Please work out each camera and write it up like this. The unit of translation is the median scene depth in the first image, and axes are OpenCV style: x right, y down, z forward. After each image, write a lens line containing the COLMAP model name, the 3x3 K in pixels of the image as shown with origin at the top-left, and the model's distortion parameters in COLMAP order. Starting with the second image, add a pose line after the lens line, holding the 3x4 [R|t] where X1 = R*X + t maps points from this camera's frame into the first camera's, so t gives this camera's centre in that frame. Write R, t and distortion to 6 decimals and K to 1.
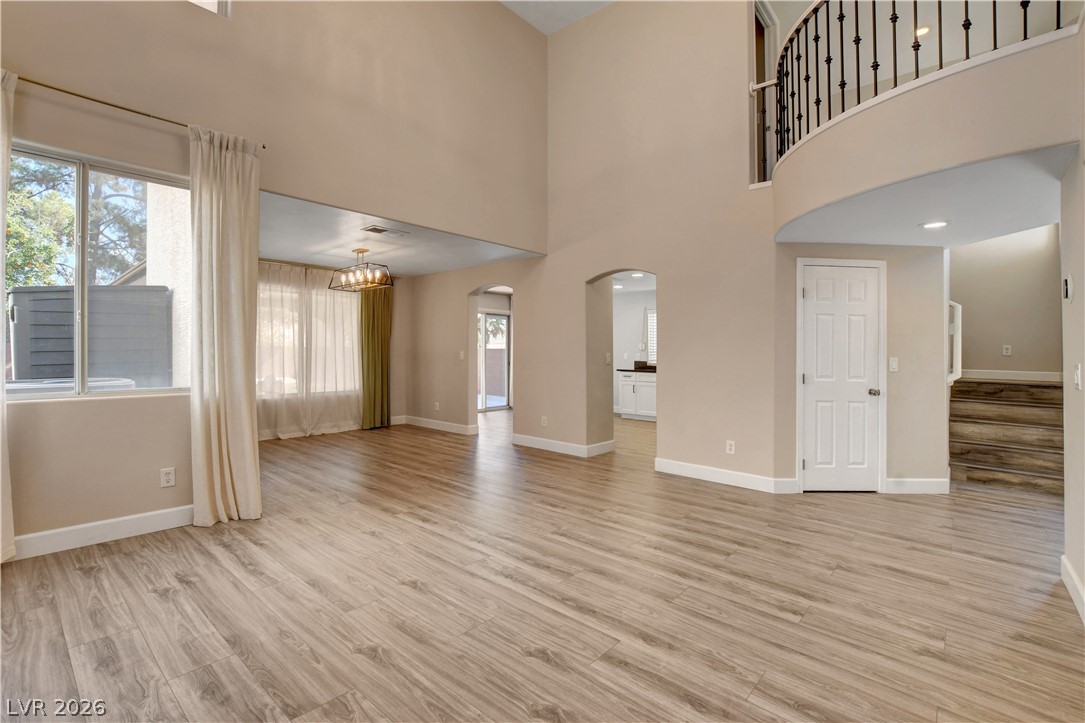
lens RADIAL K [[486.6, 0, 581.7], [0, 486.6, 353.8], [0, 0, 1]] dist [-0.035477, 0.004617]
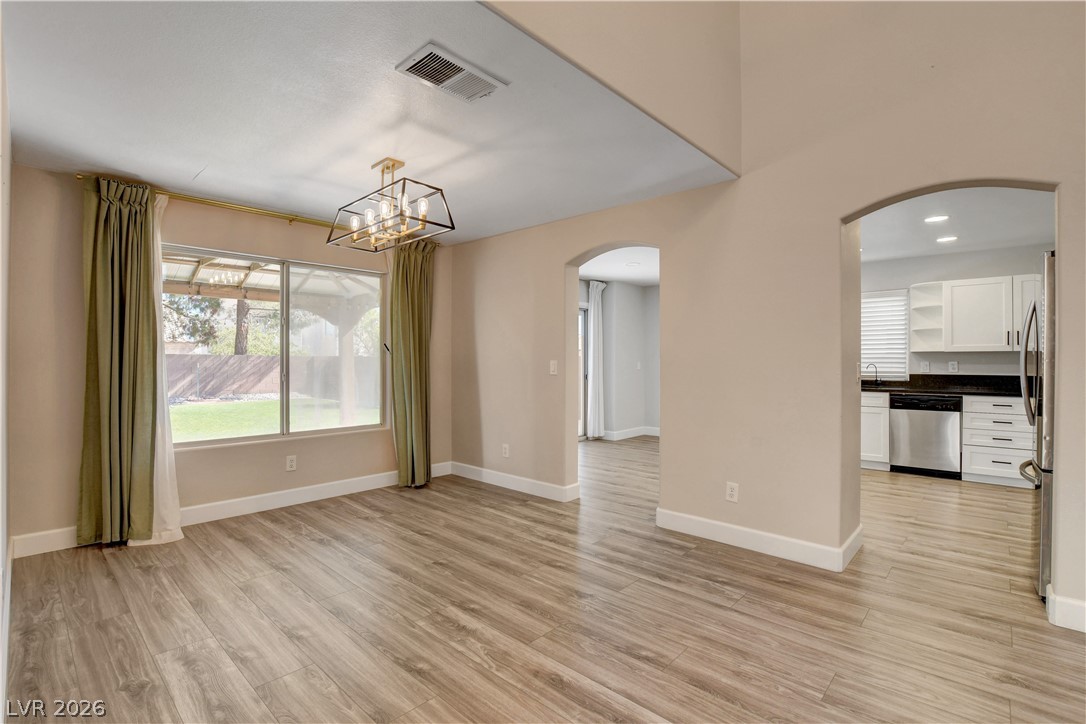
lens RADIAL K [[487.0, 0, 583.0], [0, 487.0, 351.5], [0, 0, 1]] dist [-0.035477, 0.004617]
pose [[0.999635, -0.011722, -0.024354, -0.193896], [0.011209, 0.999714, -0.021105, -0.002612], [0.024595, 0.020825, 0.999481, 0.402440]]
